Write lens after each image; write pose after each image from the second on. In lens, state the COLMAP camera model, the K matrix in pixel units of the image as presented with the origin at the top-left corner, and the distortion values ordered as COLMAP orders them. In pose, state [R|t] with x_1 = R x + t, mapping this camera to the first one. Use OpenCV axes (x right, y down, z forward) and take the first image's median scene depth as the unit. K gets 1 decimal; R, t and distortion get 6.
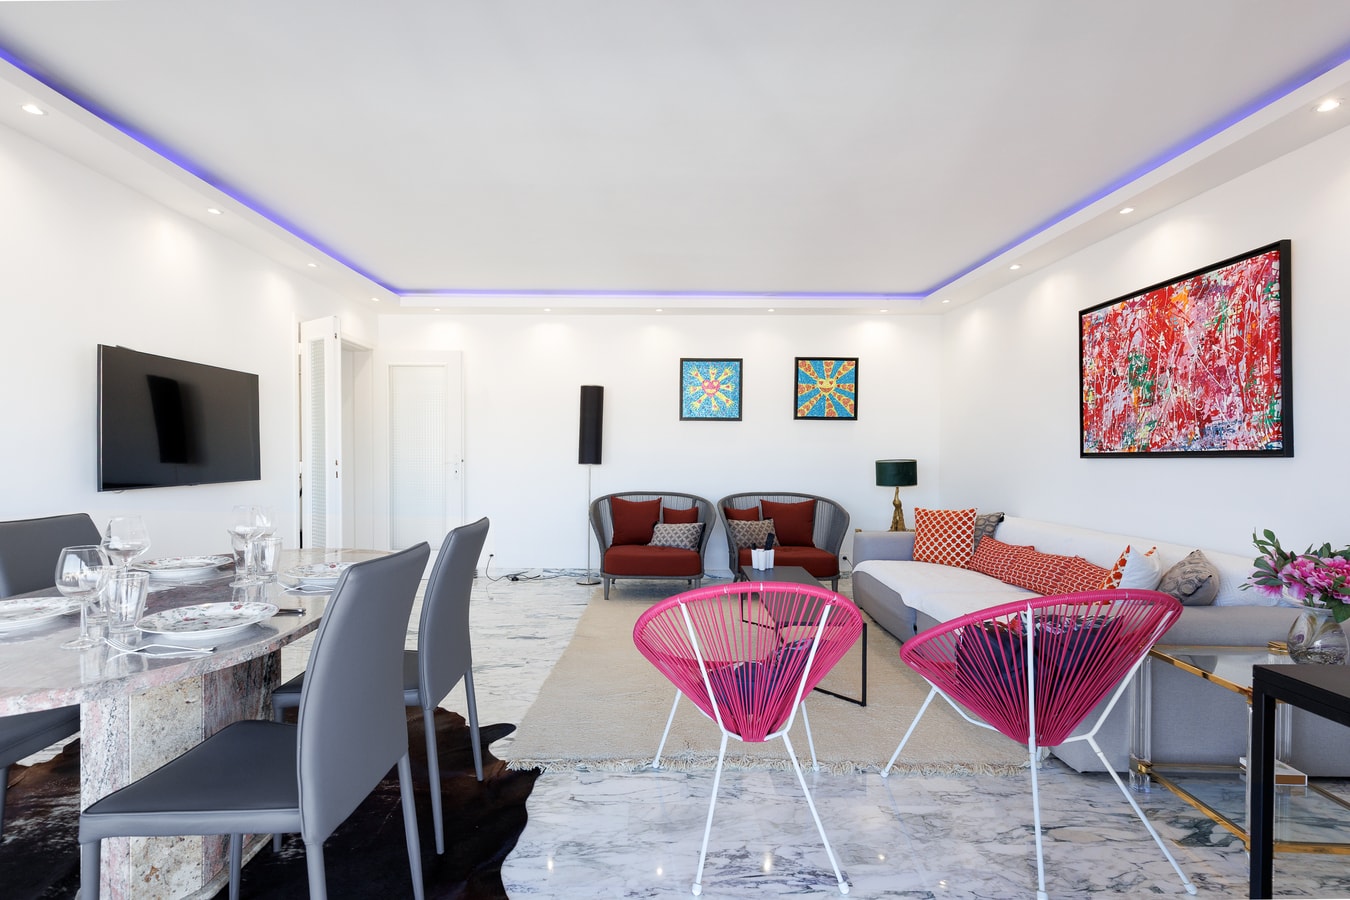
lens RADIAL K [[629.3, 0, 656.3], [0, 629.3, 471.3], [0, 0, 1]] dist [0.004240, 0.000259]
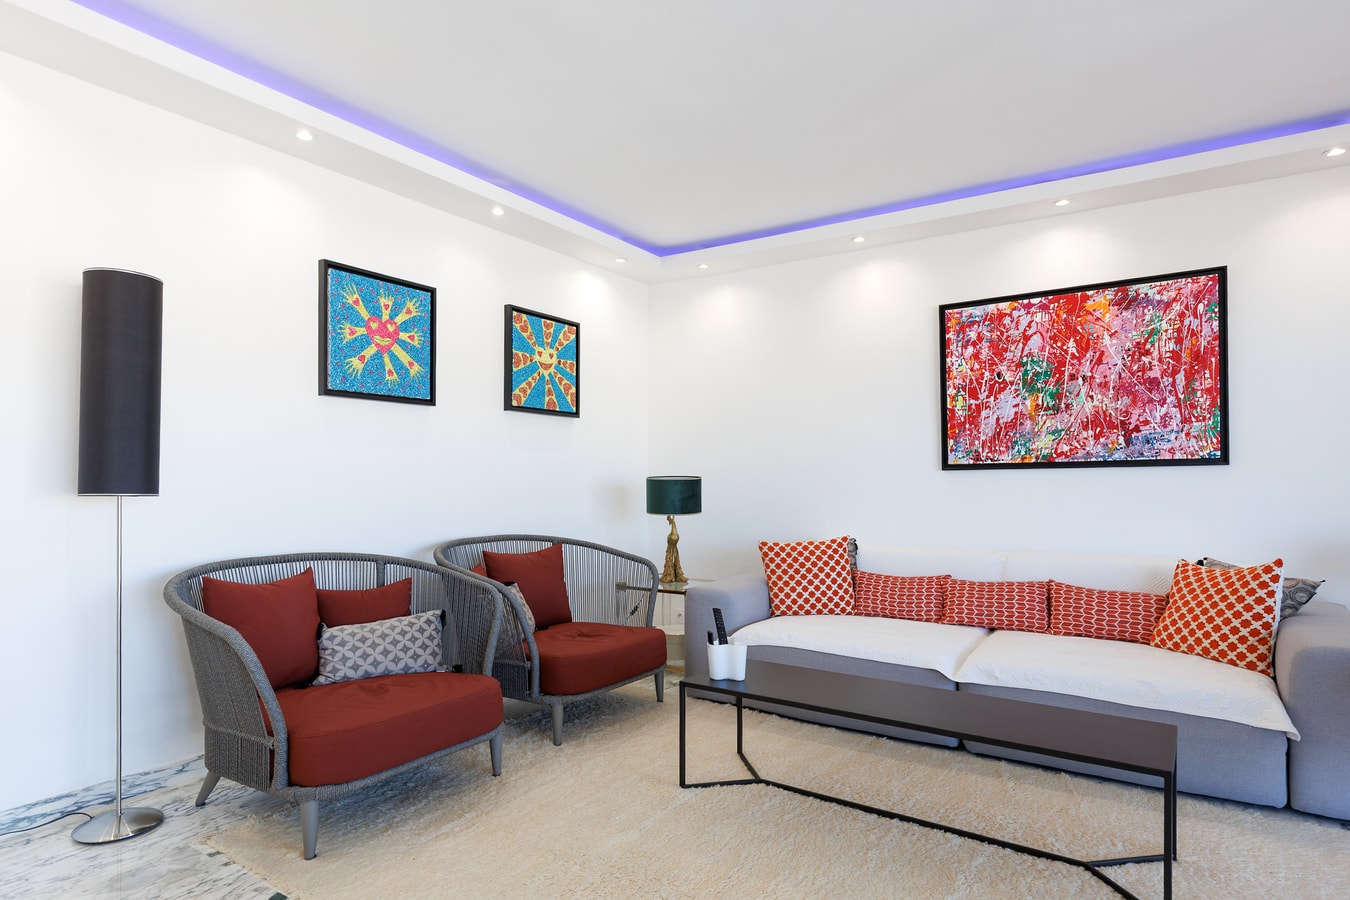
lens RADIAL K [[738.5, 0, 675.3], [0, 738.5, 483.6], [0, 0, 1]] dist [0.001808, -0.001016]
pose [[0.552866, -0.013207, 0.833165, -0.410495], [0.030341, 0.999530, -0.004289, -0.009073], [-0.832717, 0.027650, 0.553007, 0.745683]]
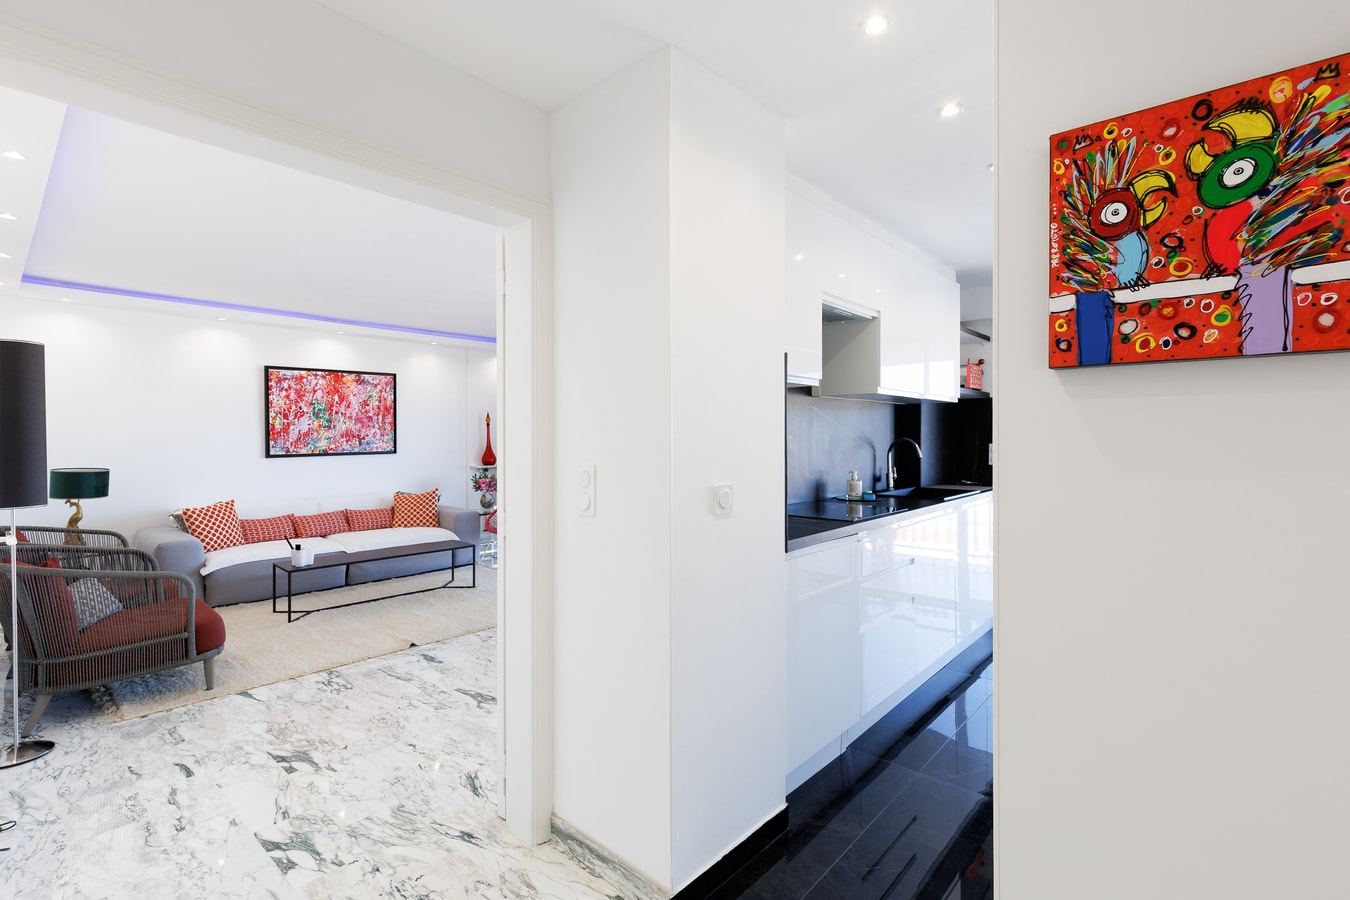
lens RADIAL K [[629.3, 0, 676.8], [0, 629.3, 440.1], [0, 0, 1]] dist [0.004240, 0.000259]
pose [[-0.738127, -0.007483, 0.674621, -1.166763], [0.019369, 0.999291, 0.032277, -0.098304], [-0.674384, 0.036891, -0.737459, 1.486567]]
